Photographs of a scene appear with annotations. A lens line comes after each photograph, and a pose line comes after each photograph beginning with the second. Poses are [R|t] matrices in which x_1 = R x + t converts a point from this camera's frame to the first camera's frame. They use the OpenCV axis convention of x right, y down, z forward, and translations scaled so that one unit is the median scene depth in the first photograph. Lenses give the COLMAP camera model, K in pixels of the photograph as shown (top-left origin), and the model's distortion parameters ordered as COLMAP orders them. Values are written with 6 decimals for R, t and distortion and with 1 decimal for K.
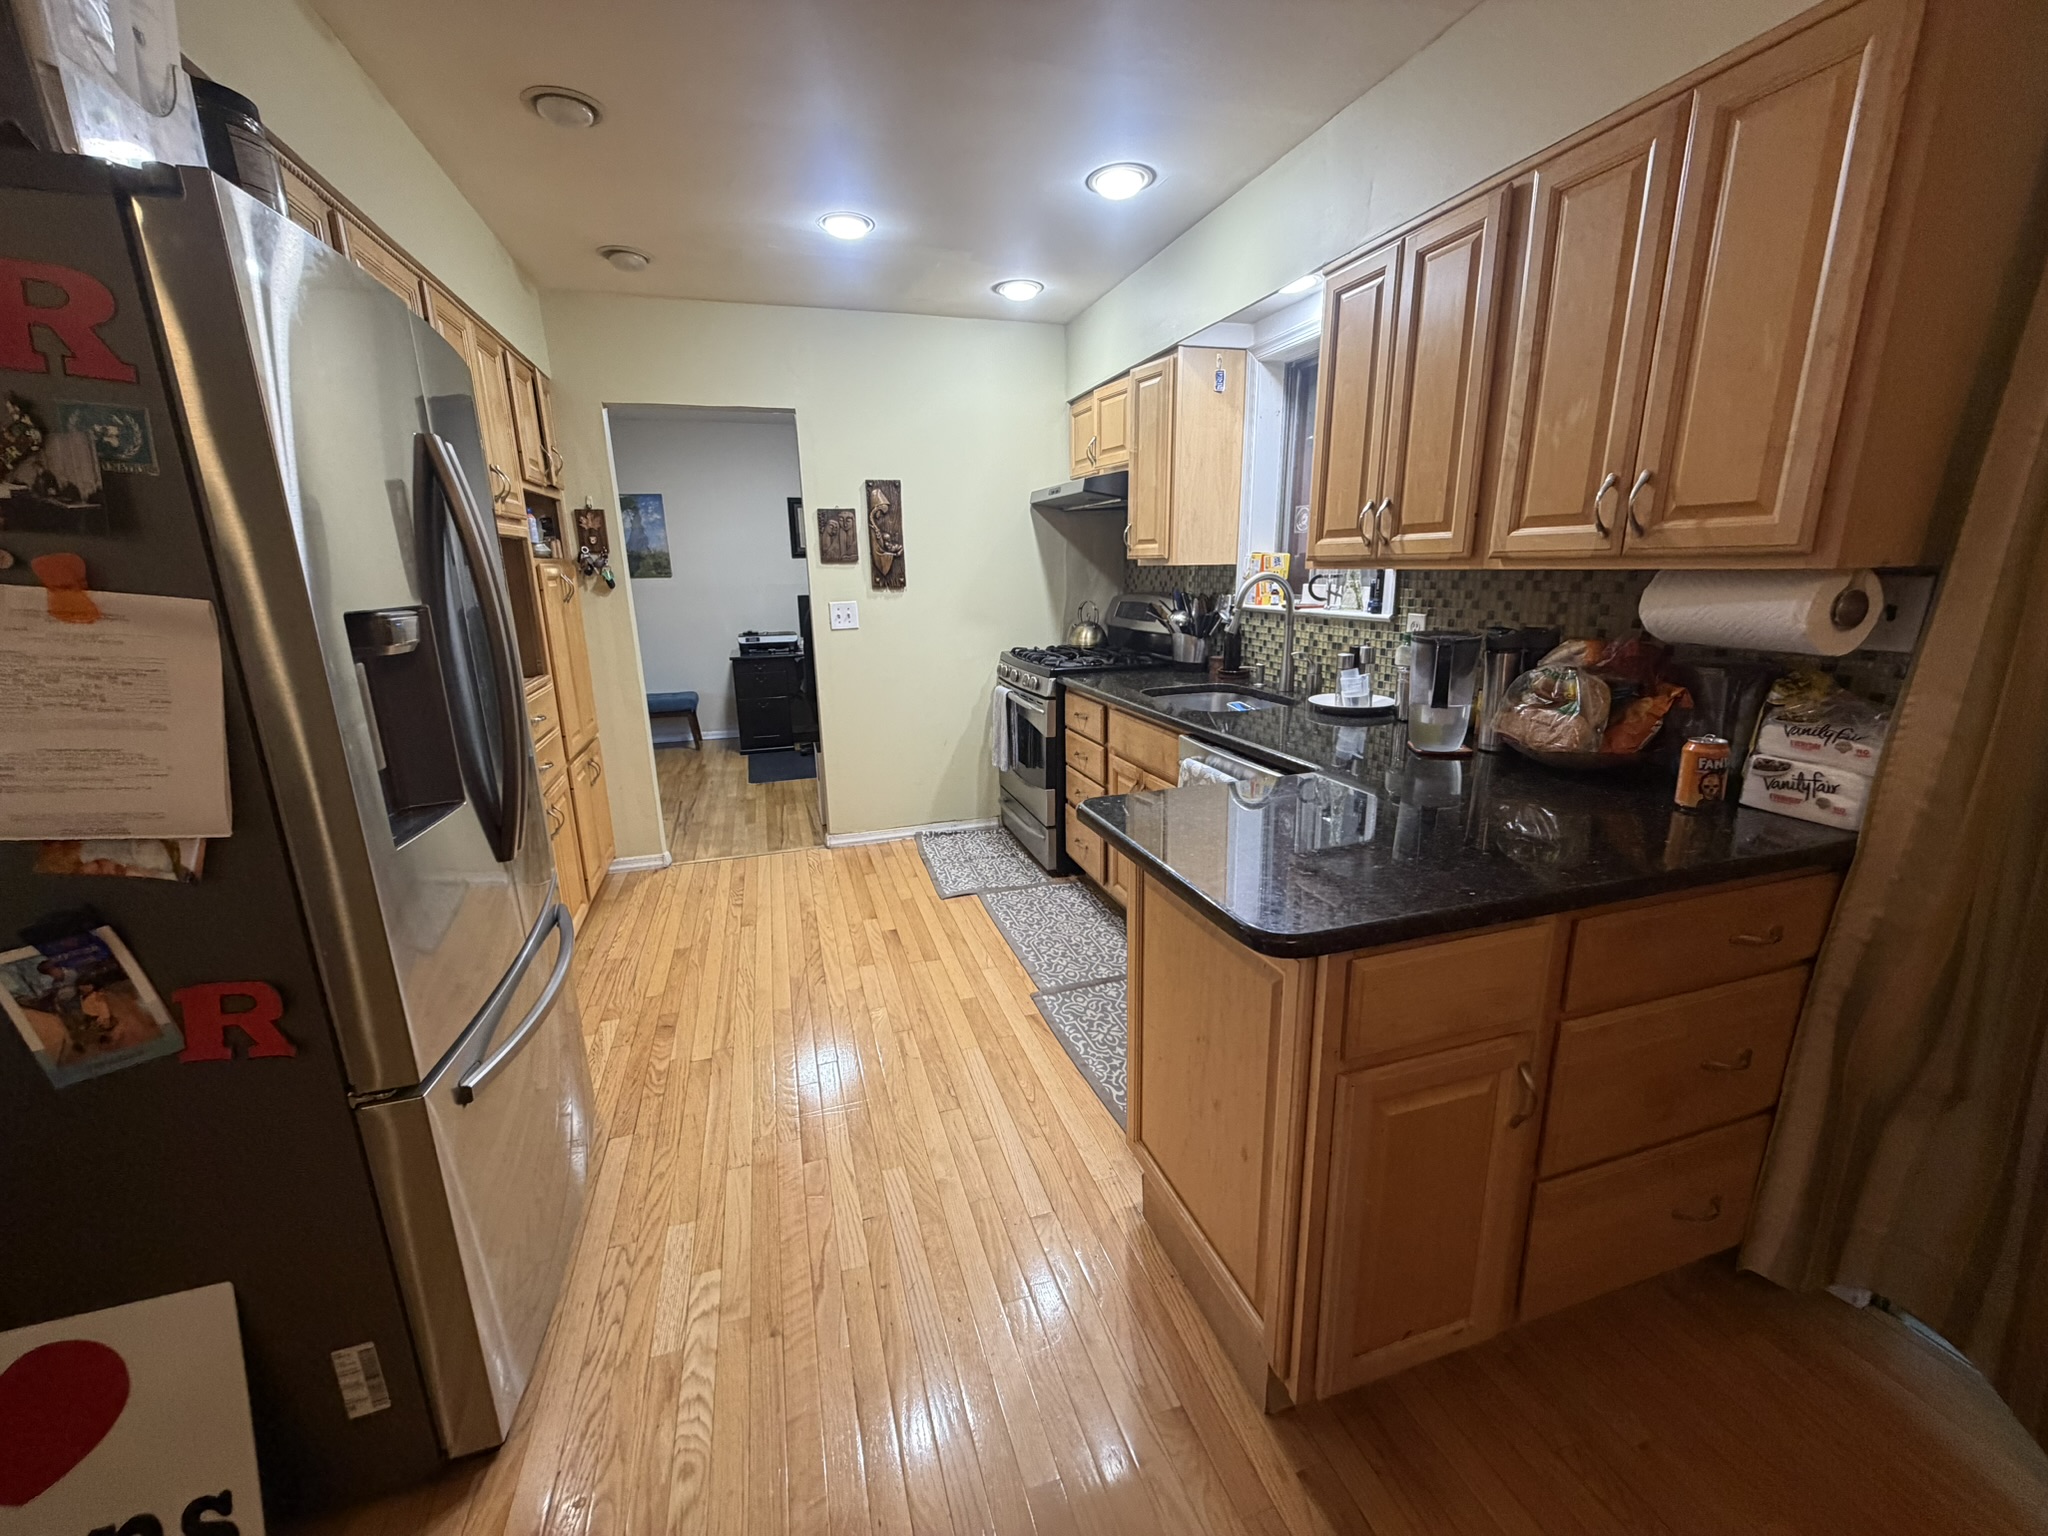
lens RADIAL K [[813.7, 0, 1024.0], [0, 813.7, 768.0], [0, 0, 1]] dist [-0.000478, 0.000209]
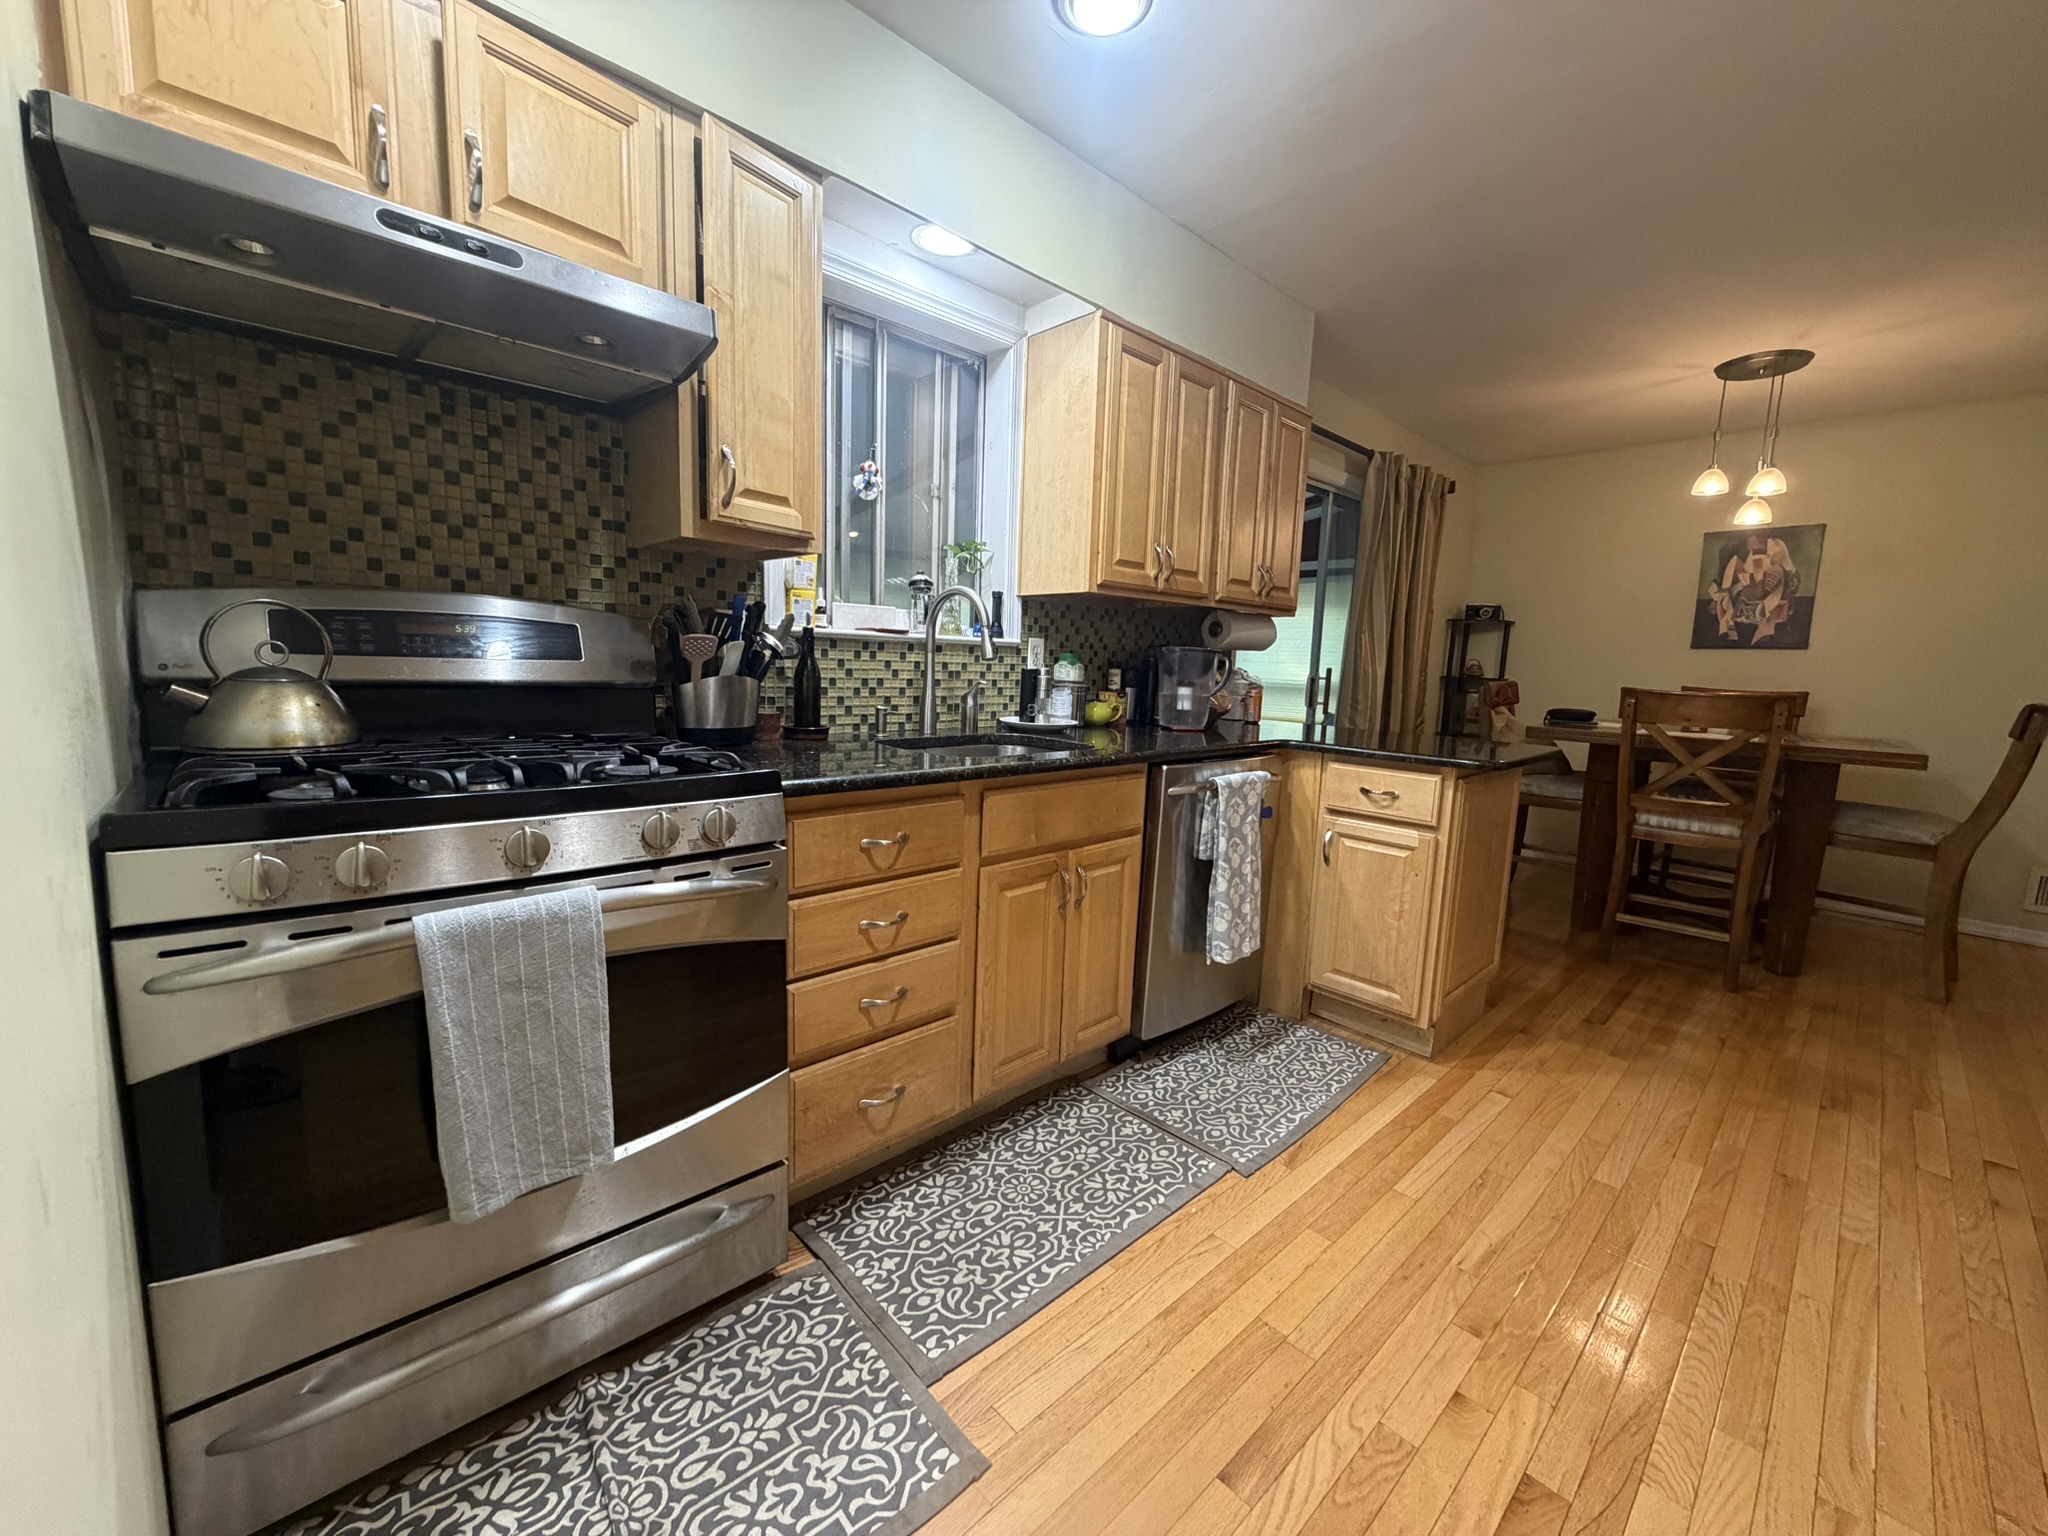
lens RADIAL K [[813.7, 0, 1024.0], [0, 813.7, 768.0], [0, 0, 1]] dist [-0.000478, 0.000209]
pose [[-0.436002, -0.112301, 0.892911, -0.468876], [0.195887, 0.956552, 0.215956, -0.228216], [-0.878368, 0.269067, -0.395060, 1.302296]]
